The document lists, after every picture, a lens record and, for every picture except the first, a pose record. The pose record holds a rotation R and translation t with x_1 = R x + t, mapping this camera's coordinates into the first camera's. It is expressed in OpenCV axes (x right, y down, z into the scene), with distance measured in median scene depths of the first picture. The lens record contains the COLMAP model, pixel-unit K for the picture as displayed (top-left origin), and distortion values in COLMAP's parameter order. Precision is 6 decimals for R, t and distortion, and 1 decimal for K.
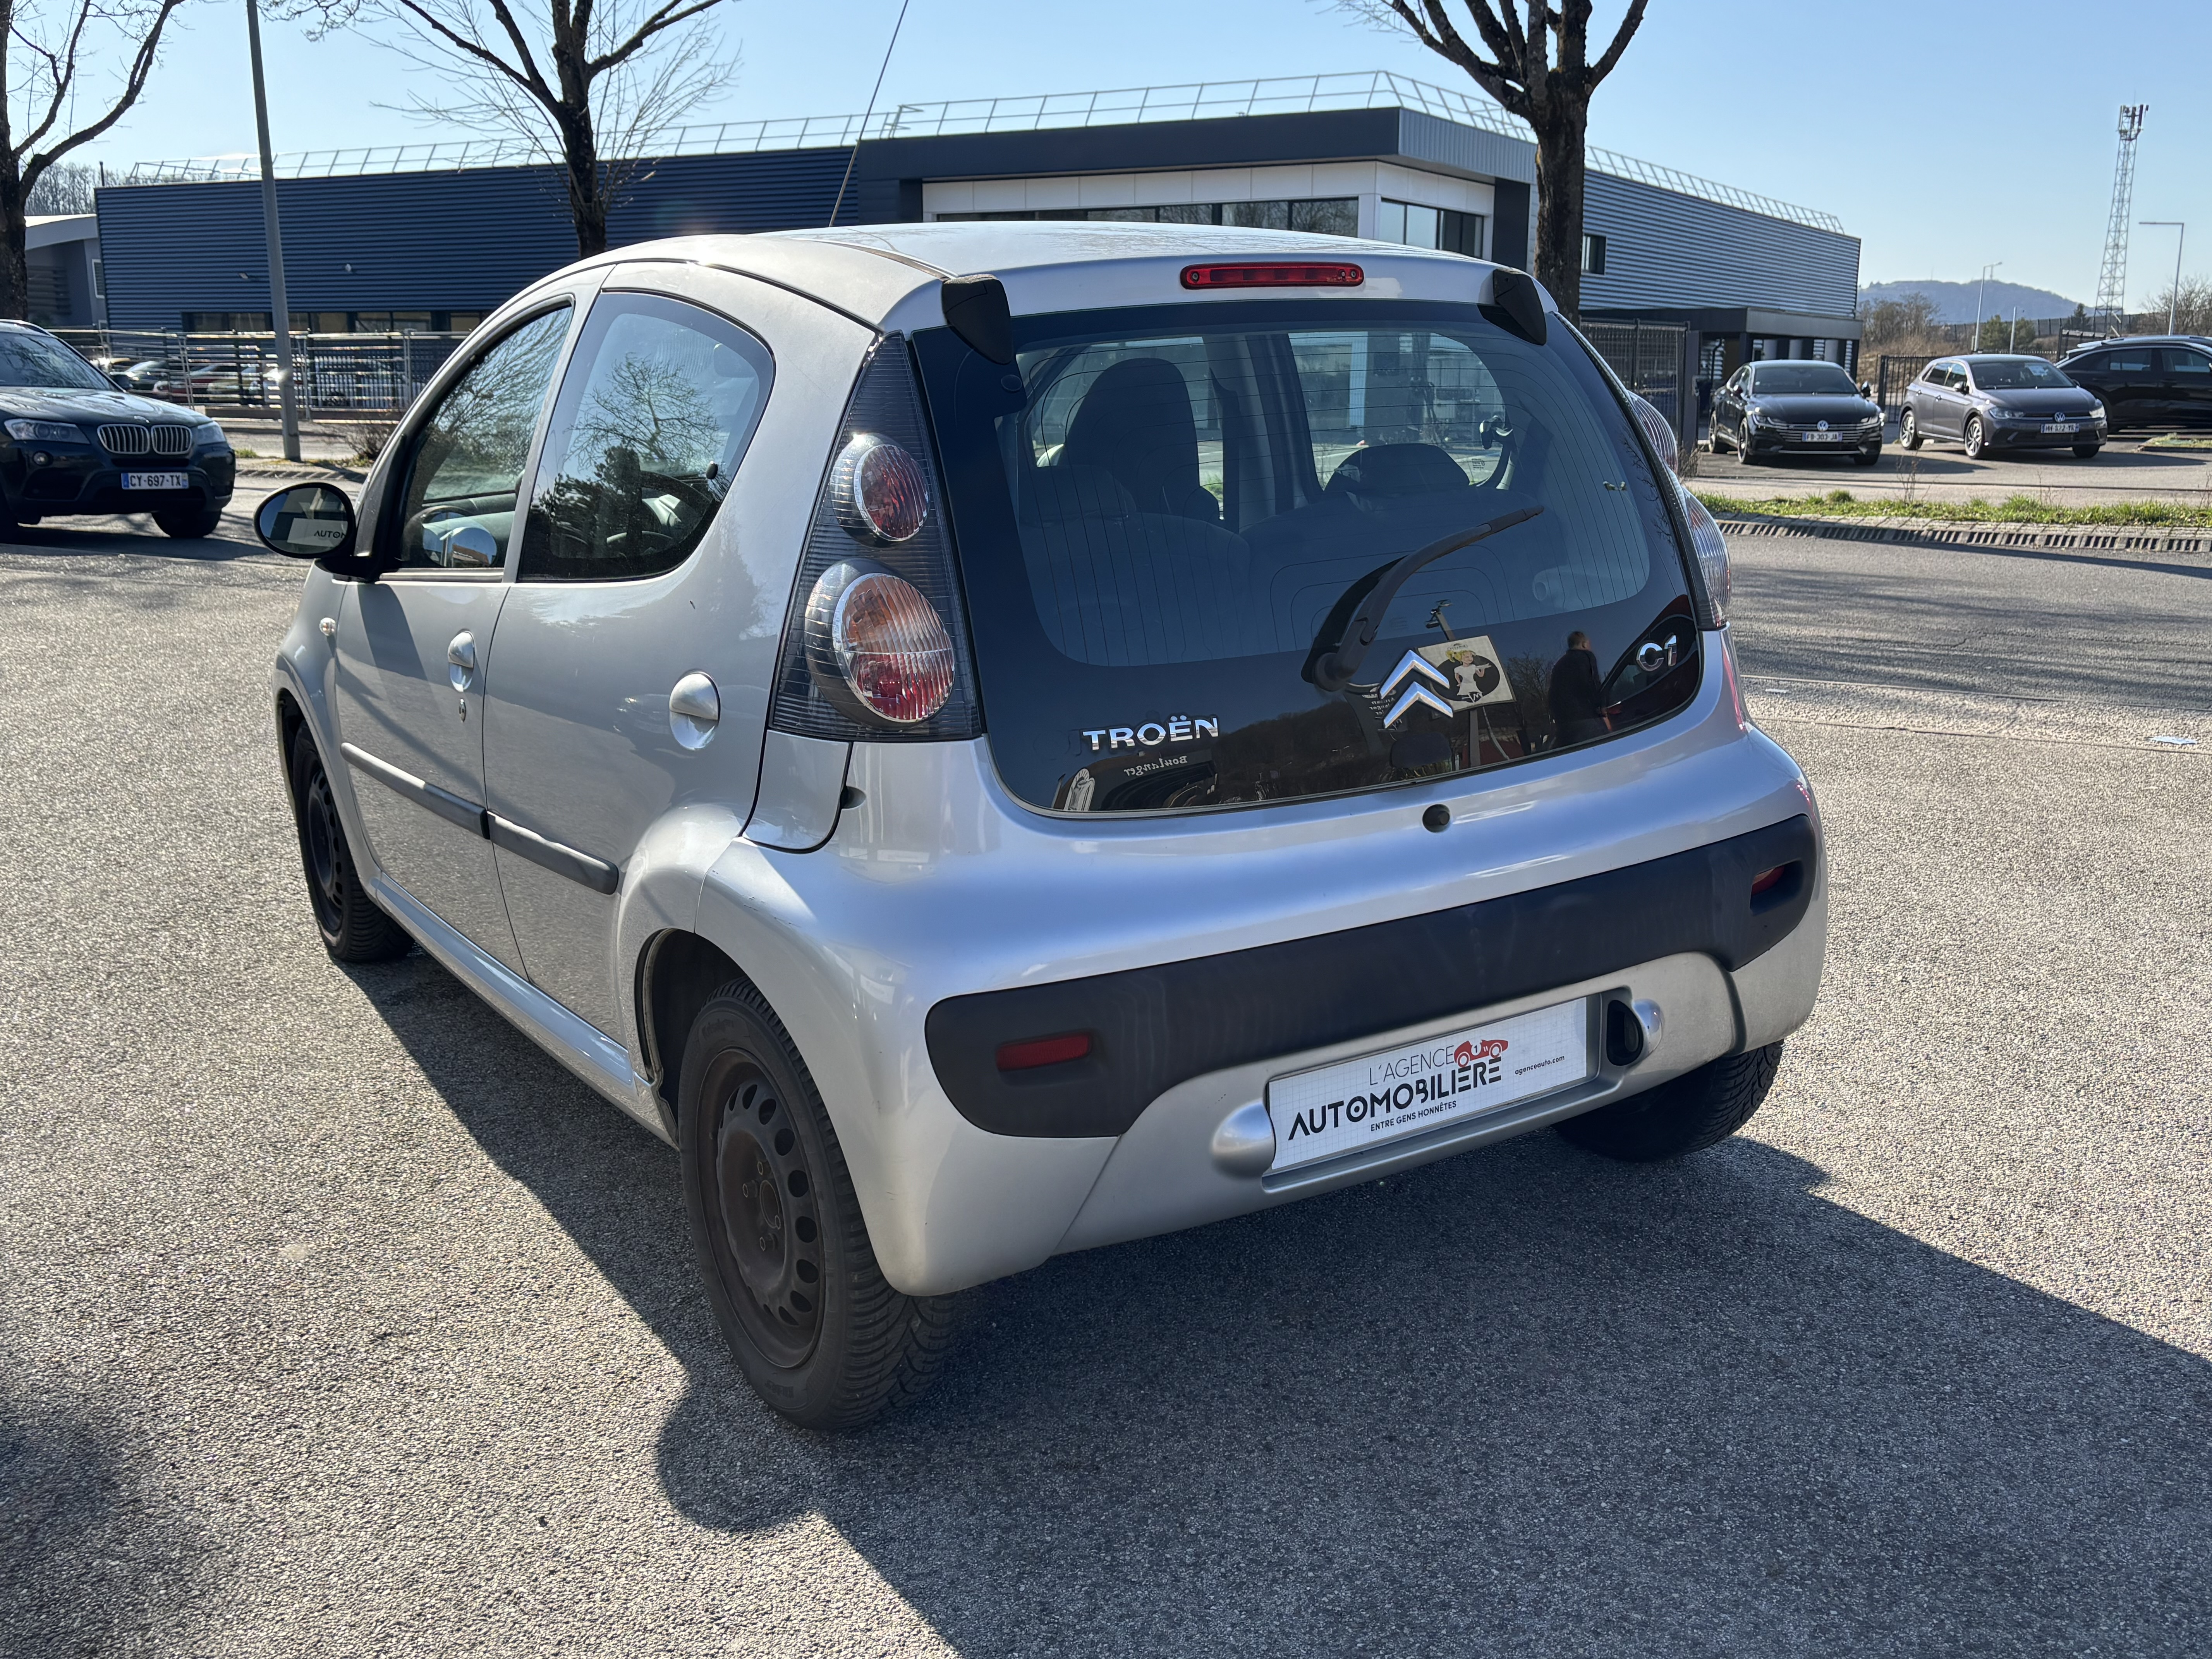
lens RADIAL K [[2001.8, 0, 1106.0], [0, 2001.8, 829.5], [0, 0, 1]] dist [0.113521, -0.189281]
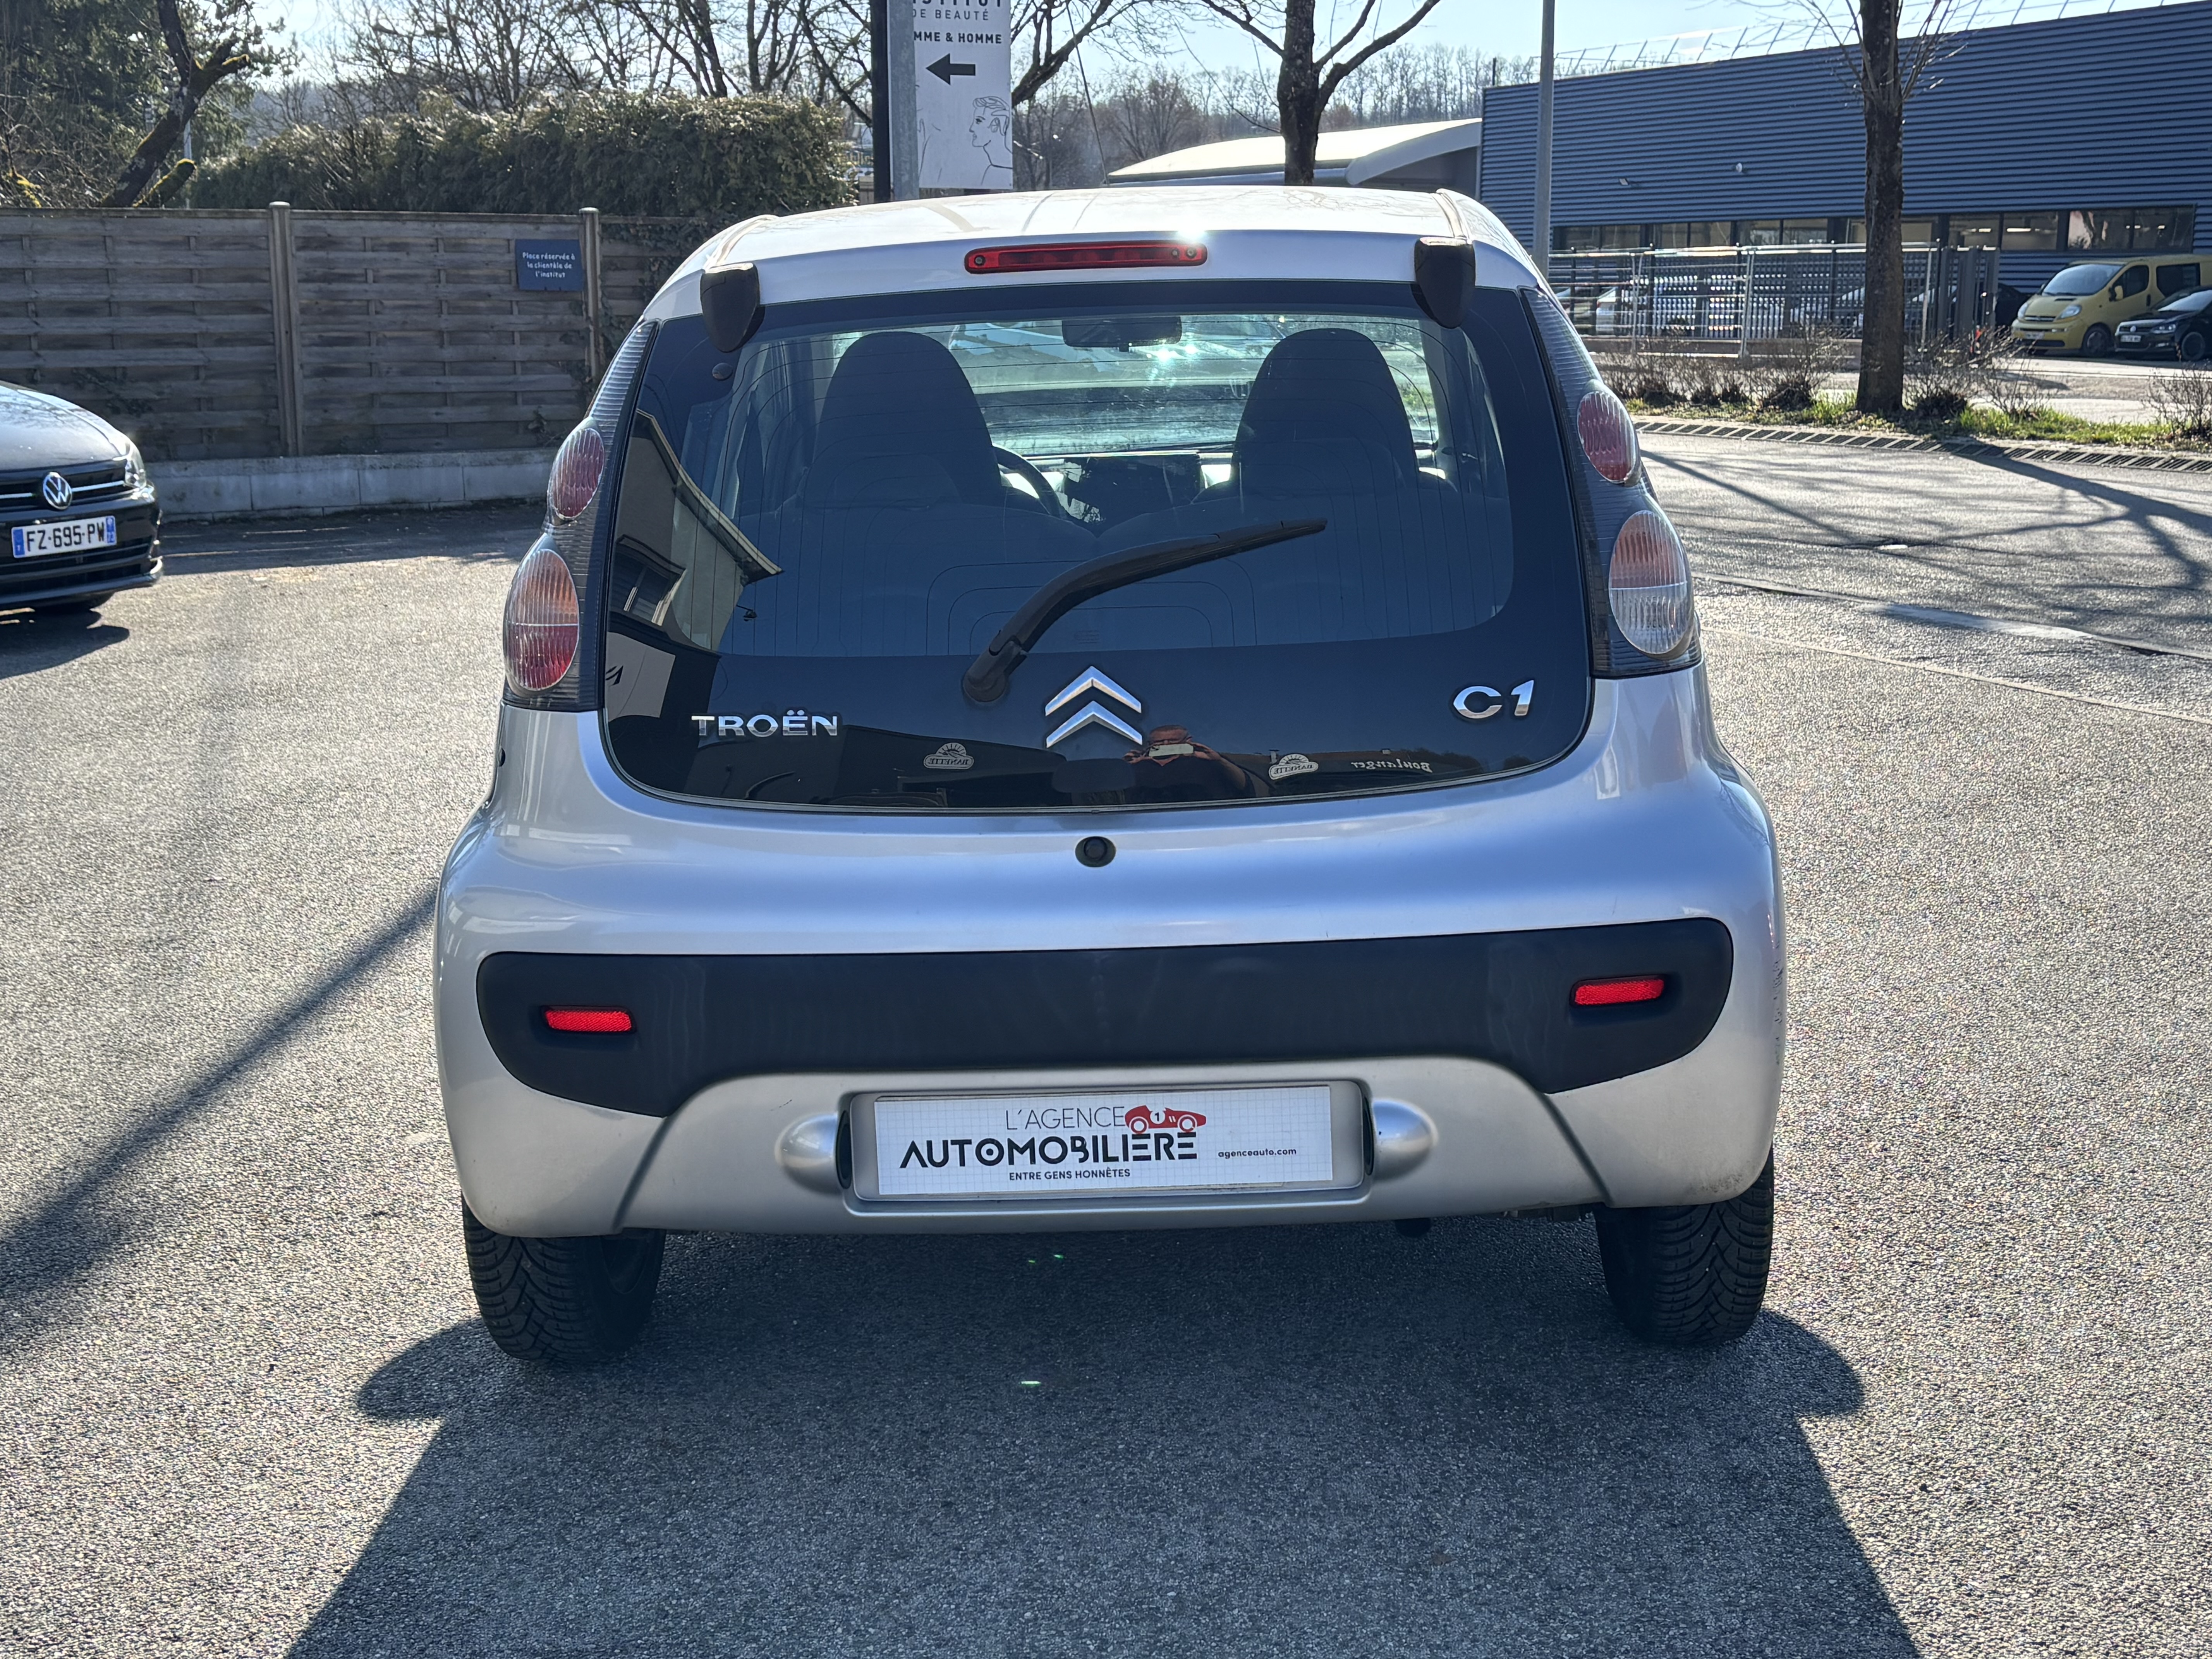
lens RADIAL K [[2527.9, 0, 1123.5], [0, 2527.9, 802.6], [0, 0, 1]] dist [0.146947, -0.380436]
pose [[0.826114, 0.105271, -0.553583, 0.787467], [-0.118072, 0.992925, 0.012618, -0.042110], [0.550995, 0.054939, 0.832698, 0.048330]]
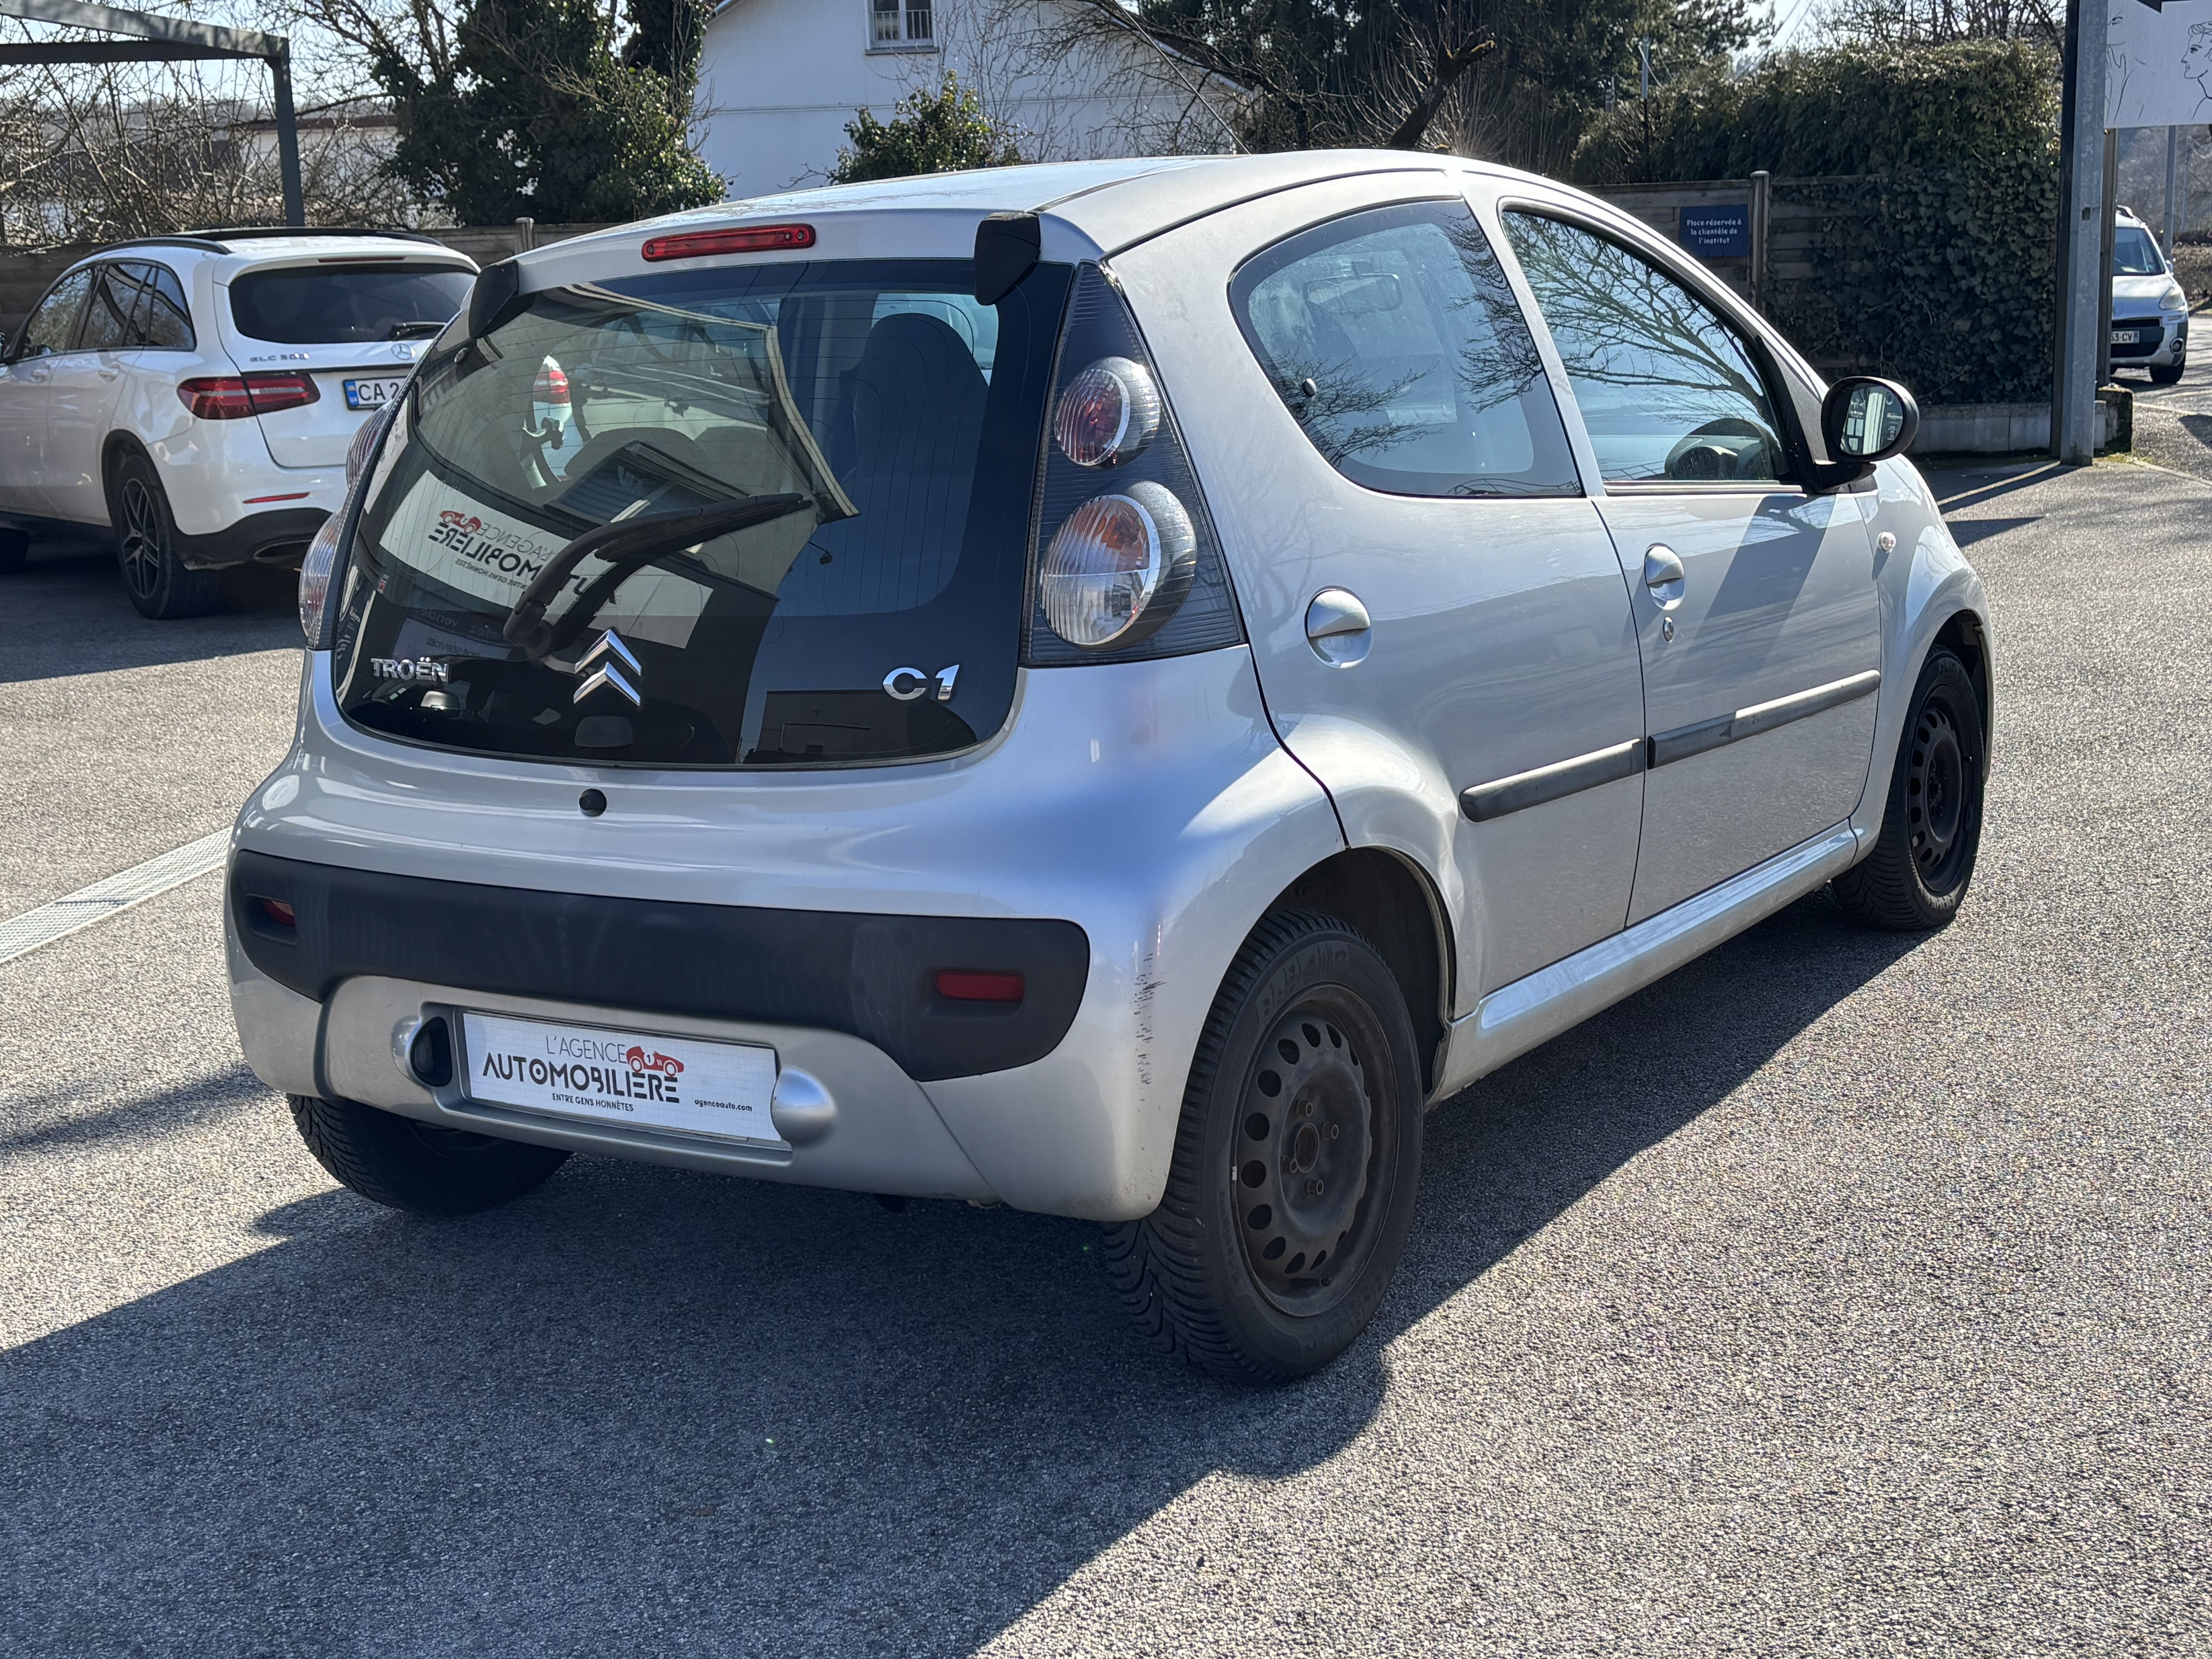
lens RADIAL K [[2539.1, 0, 1178.1], [0, 2539.1, 826.0], [0, 0, 1]] dist [0.145603, -0.410164]
pose [[0.423206, 0.172614, -0.889439, 1.350892], [-0.166293, 0.979806, 0.111028, -0.173998], [0.890642, 0.100920, 0.443364, 0.685636]]
